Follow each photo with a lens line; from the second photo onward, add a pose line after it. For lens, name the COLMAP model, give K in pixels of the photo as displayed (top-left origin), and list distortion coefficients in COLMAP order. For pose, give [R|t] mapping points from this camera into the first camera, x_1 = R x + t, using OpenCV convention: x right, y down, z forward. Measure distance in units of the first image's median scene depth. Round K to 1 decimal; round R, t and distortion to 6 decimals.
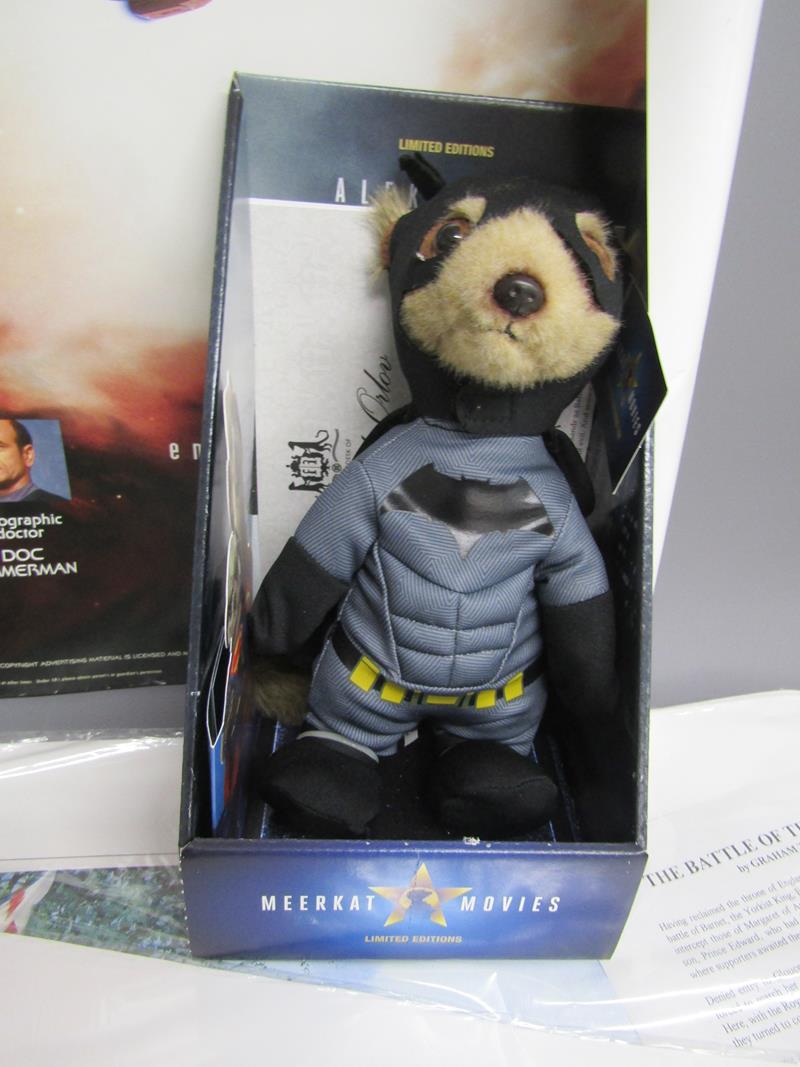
lens RADIAL K [[759.3, 0, 400.0], [0, 759.3, 533.5], [0, 0, 1]] dist [-0.011786, 0.004685]
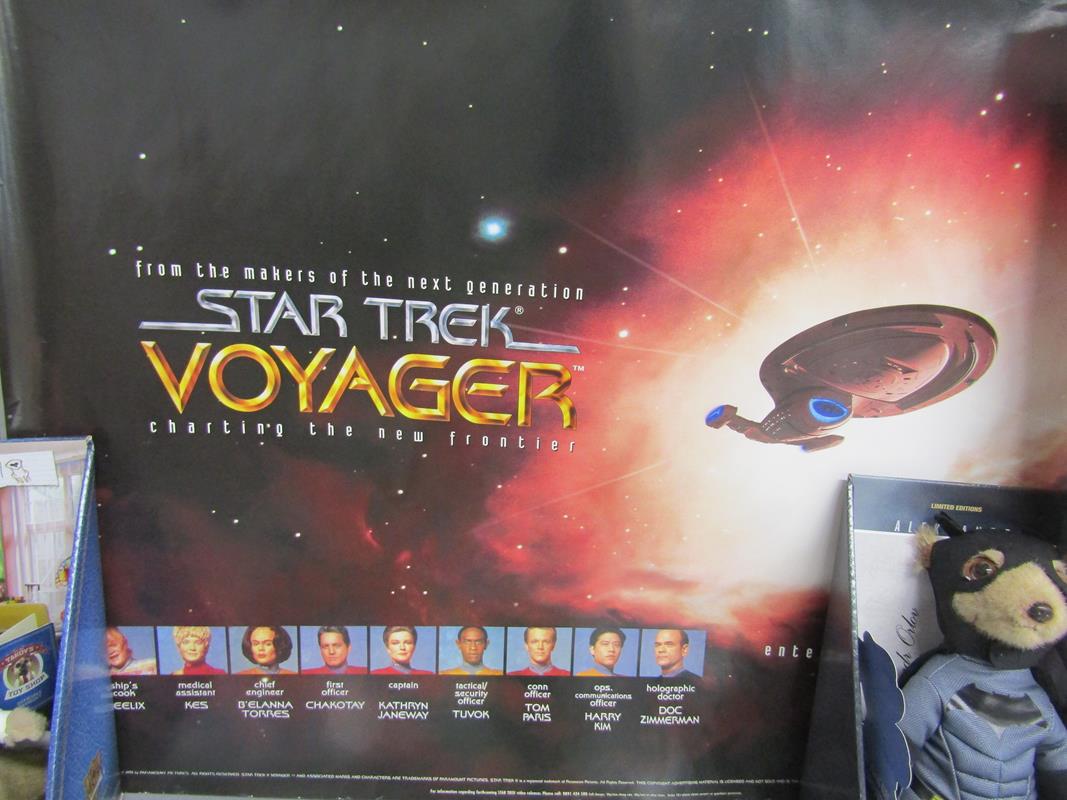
lens RADIAL K [[759.3, 0, 533.5], [0, 759.3, 400.0], [0, 0, 1]] dist [-0.011786, 0.004685]
pose [[0.992737, 0.011066, -0.119796, -0.779200], [-0.045501, 0.956332, -0.288720, -0.165529], [0.111370, 0.292074, 0.949889, -1.030172]]
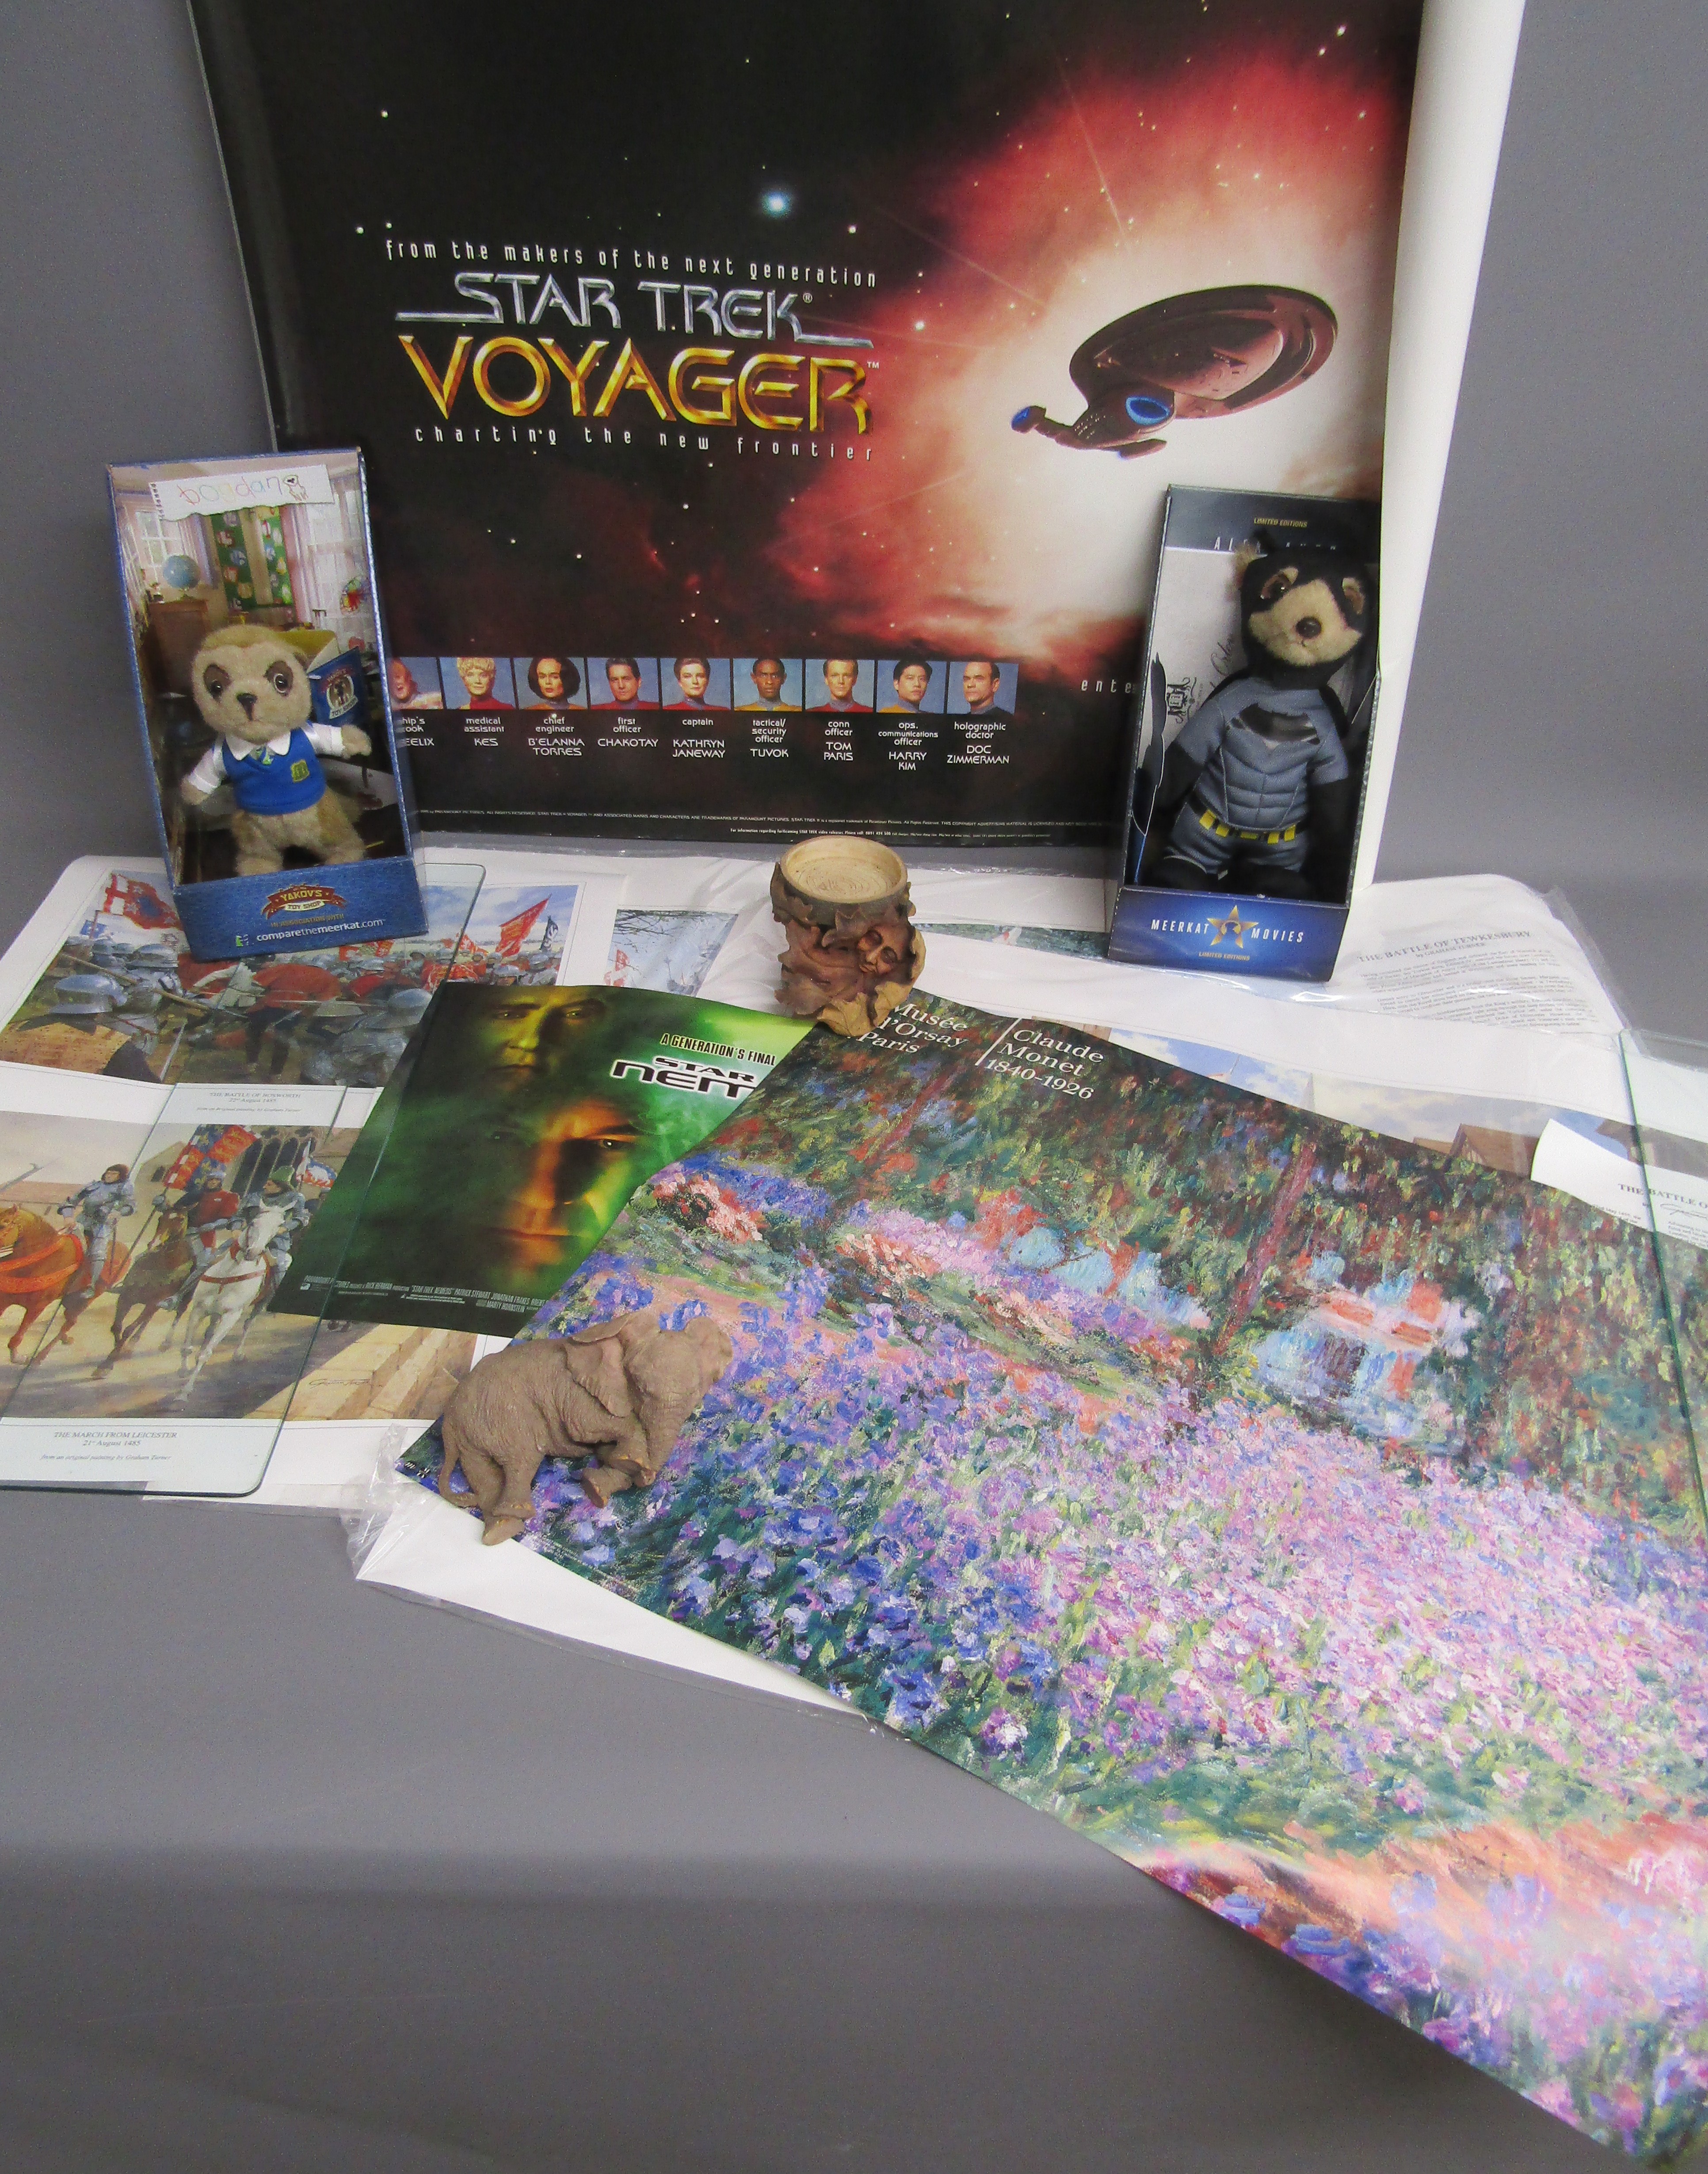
lens RADIAL K [[1640.0, 0, 851.0], [0, 1640.0, 1129.5], [0, 0, 1]] dist [0.001418, 0.007330]
pose [[0.989272, 0.071426, -0.127436, -0.349790], [-0.045023, 0.978930, 0.199172, 0.173743], [0.138977, -0.191298, 0.971643, -3.205464]]
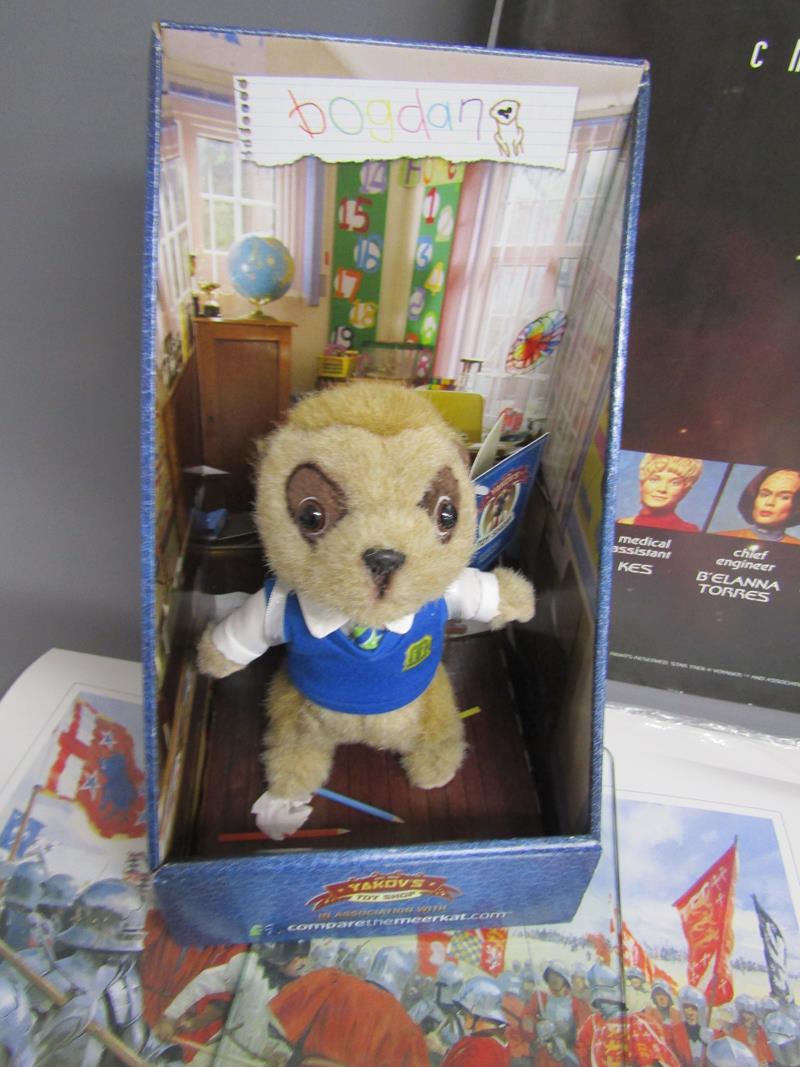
lens RADIAL K [[759.3, 0, 400.0], [0, 759.3, 533.5], [0, 0, 1]] dist [-0.011786, 0.004685]
pose [[0.957332, 0.190128, -0.217640, -2.053807], [-0.161798, 0.976630, 0.141473, -0.108554], [0.239452, -0.100223, 0.965722, -0.338115]]
